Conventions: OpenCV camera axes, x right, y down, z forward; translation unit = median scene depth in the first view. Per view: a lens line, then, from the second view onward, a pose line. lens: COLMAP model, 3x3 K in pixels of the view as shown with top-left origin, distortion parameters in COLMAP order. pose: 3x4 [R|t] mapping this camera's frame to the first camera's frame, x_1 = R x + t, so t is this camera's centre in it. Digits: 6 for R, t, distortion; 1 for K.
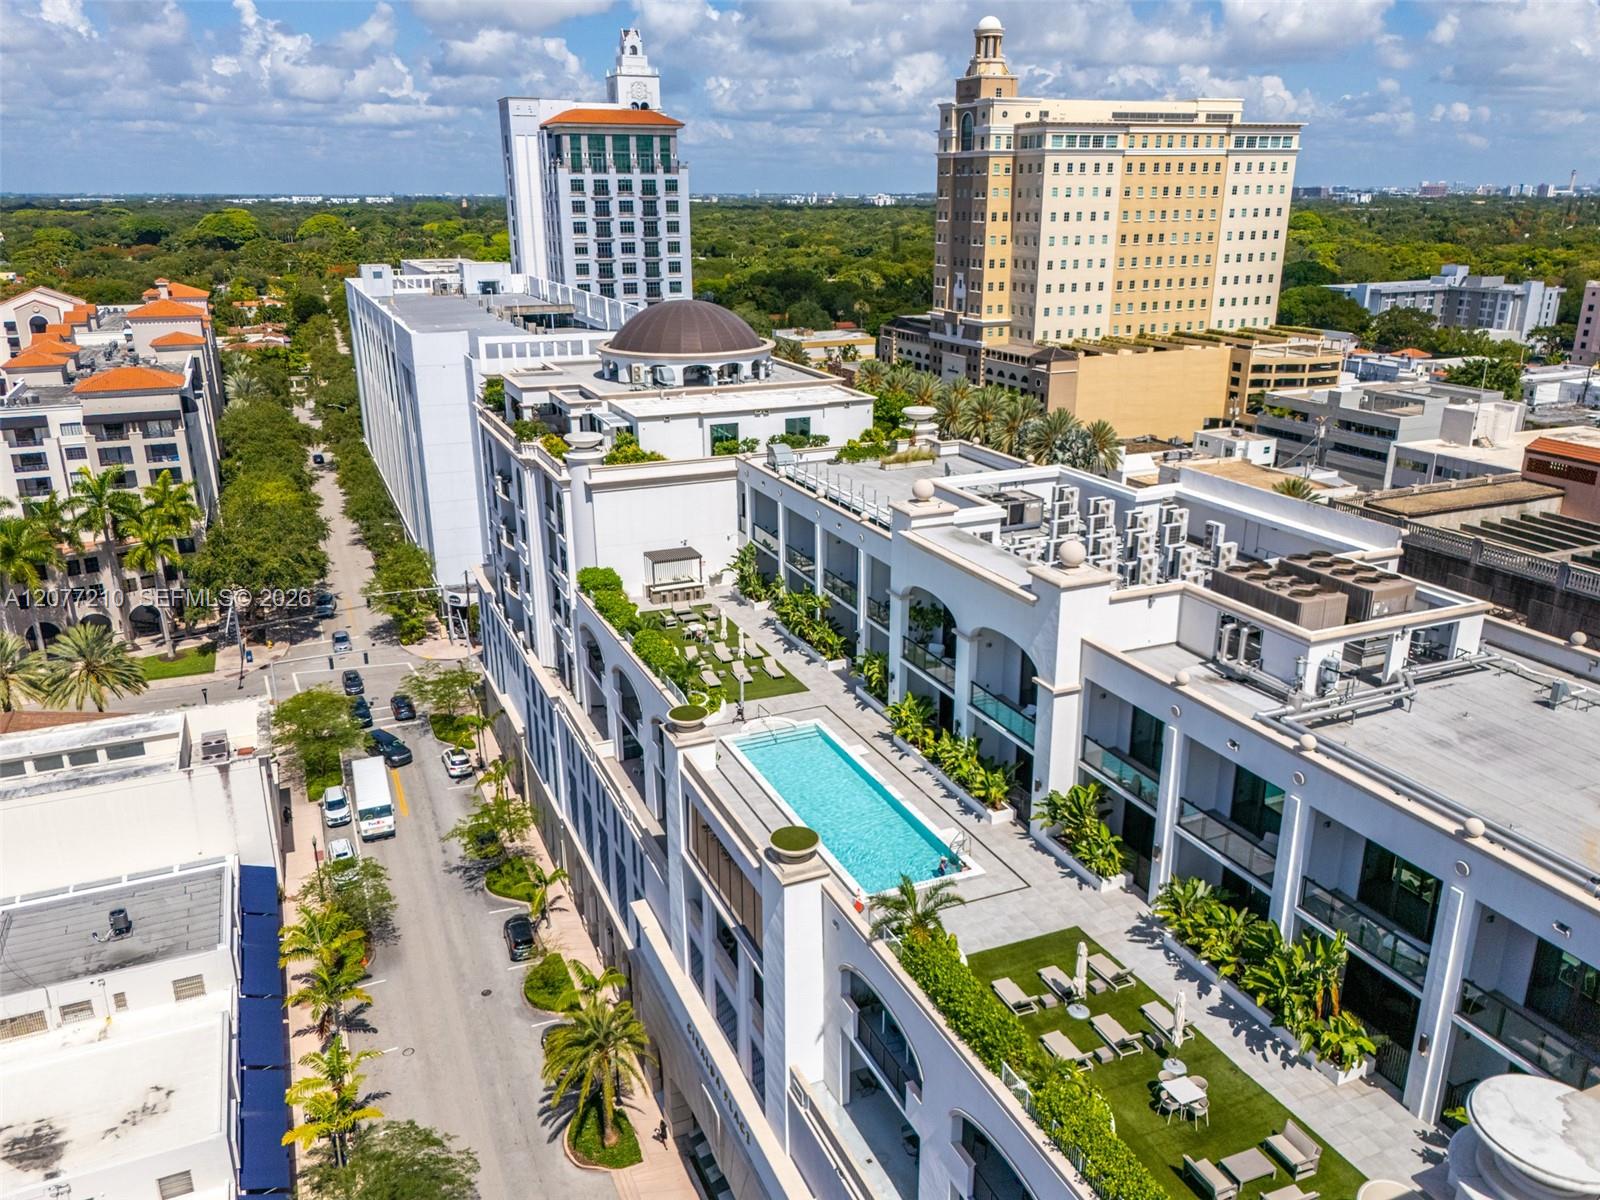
lens RADIAL K [[1200.3, 0, 800.0], [0, 1200.3, 600.0], [0, 0, 1]] dist [0.006307, -0.005664]
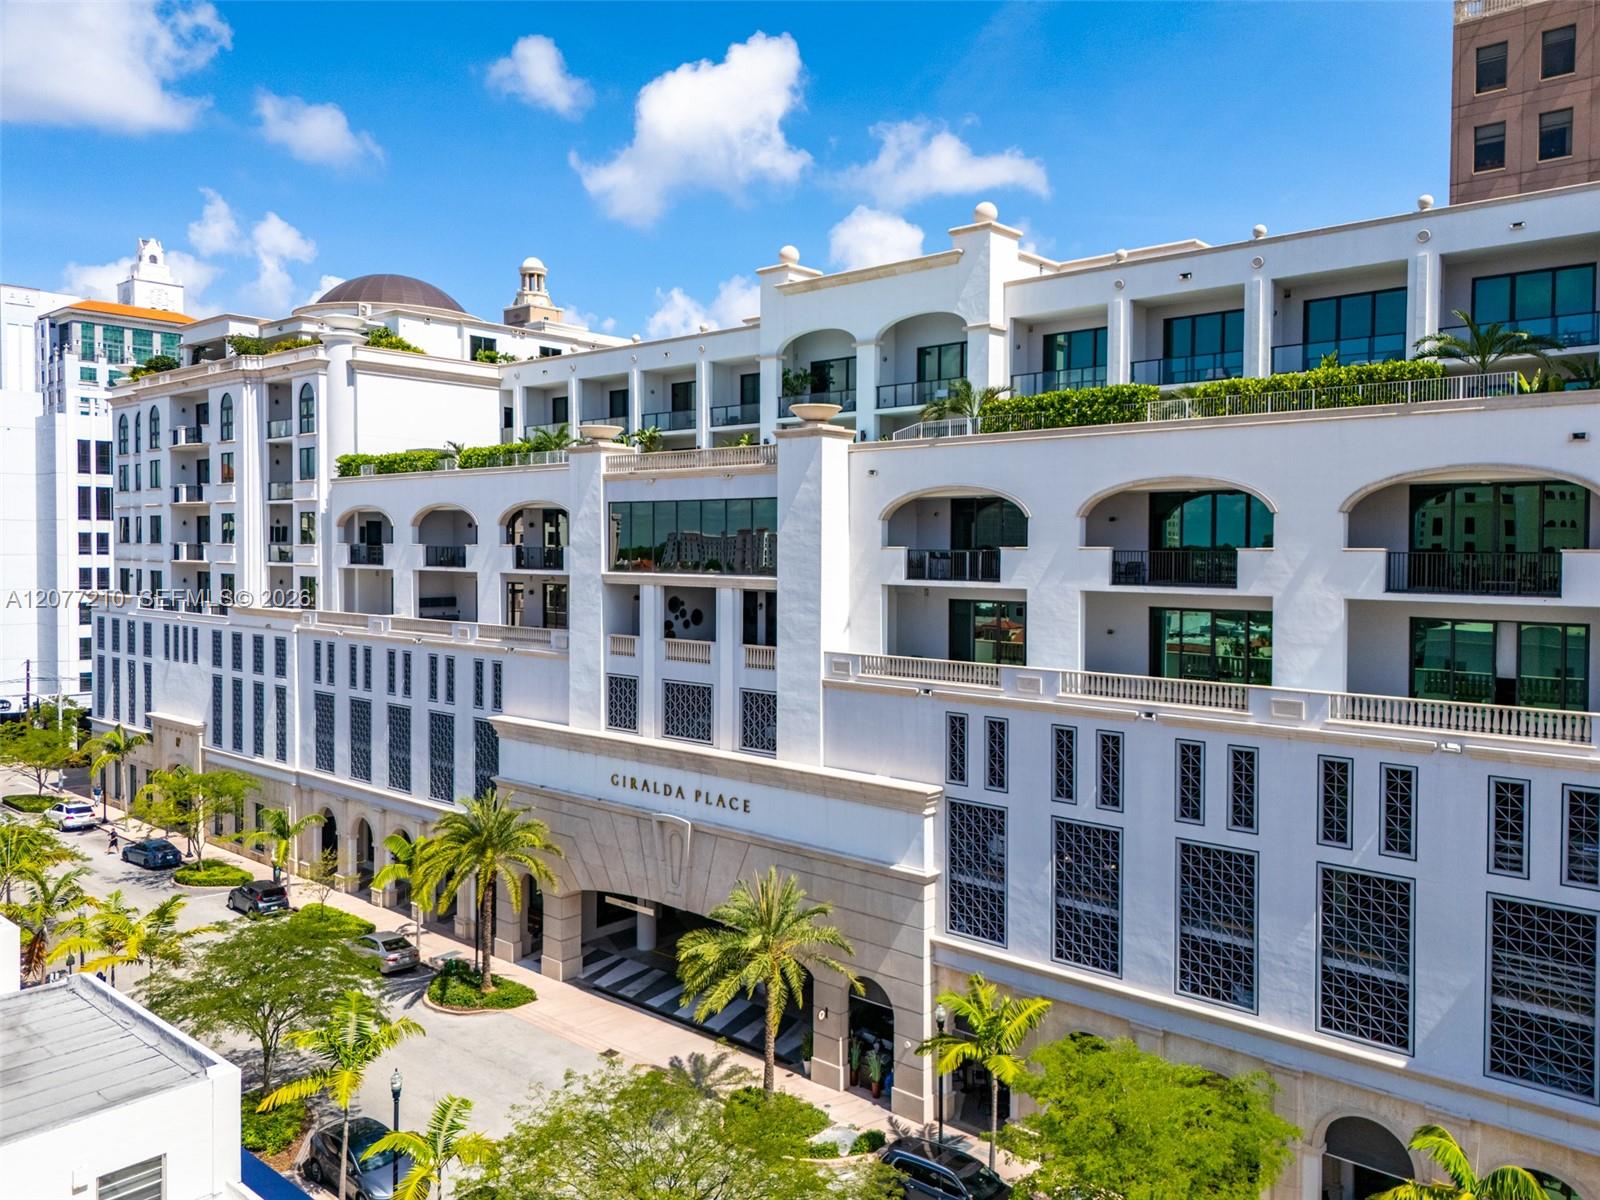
lens RADIAL K [[1200.3, 0, 800.0], [0, 1200.3, 600.0], [0, 0, 1]] dist [0.006307, -0.005664]
pose [[0.905675, -0.004434, 0.423950, -0.086530], [0.122760, 0.959854, -0.252211, 0.119120], [-0.405812, 0.280465, 0.869860, 0.036201]]
